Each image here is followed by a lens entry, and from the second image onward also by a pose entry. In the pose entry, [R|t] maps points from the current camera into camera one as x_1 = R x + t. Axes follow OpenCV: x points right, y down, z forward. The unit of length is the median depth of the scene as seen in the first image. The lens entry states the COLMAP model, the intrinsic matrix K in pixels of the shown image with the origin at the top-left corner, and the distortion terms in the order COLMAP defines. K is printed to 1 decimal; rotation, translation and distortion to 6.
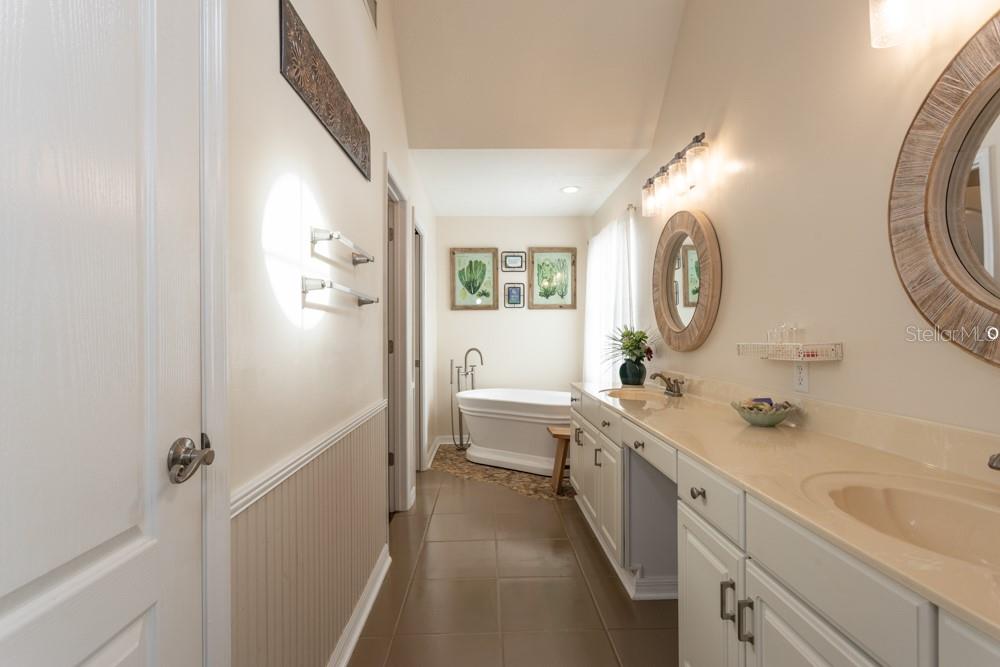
lens RADIAL K [[467.9, 0, 500.1], [0, 467.9, 333.5], [0, 0, 1]] dist [0.007054, 0.000941]
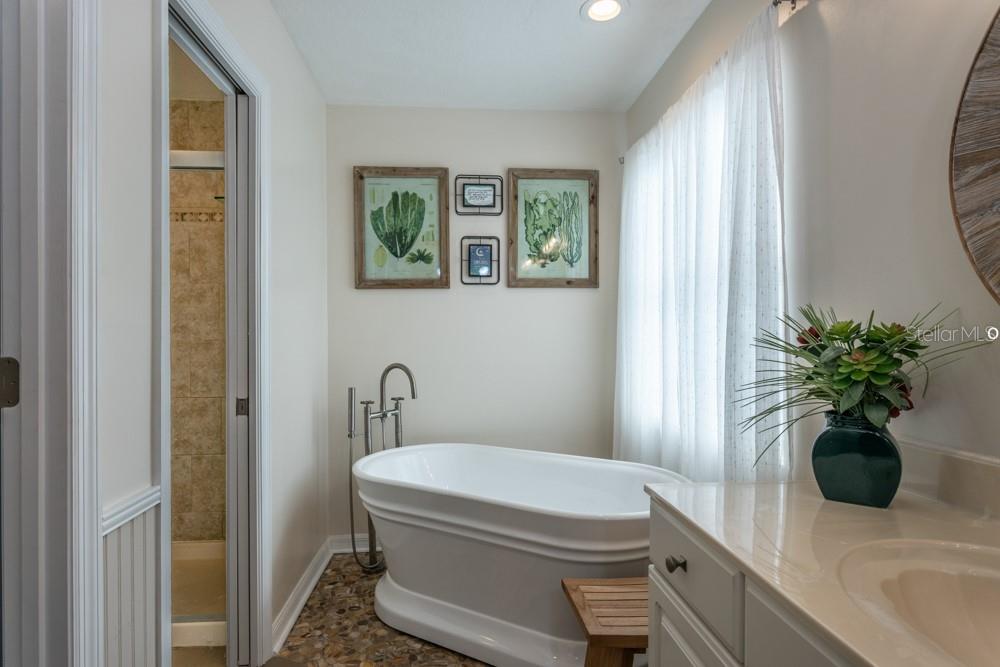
lens RADIAL K [[575.0, 0, 497.0], [0, 575.0, 335.5], [0, 0, 1]] dist [0.022084, -0.001282]
pose [[0.998695, -0.002391, 0.051017, 0.016211], [0.002284, 0.999995, 0.002149, 0.000294], [-0.051022, -0.002030, 0.998695, 0.362898]]
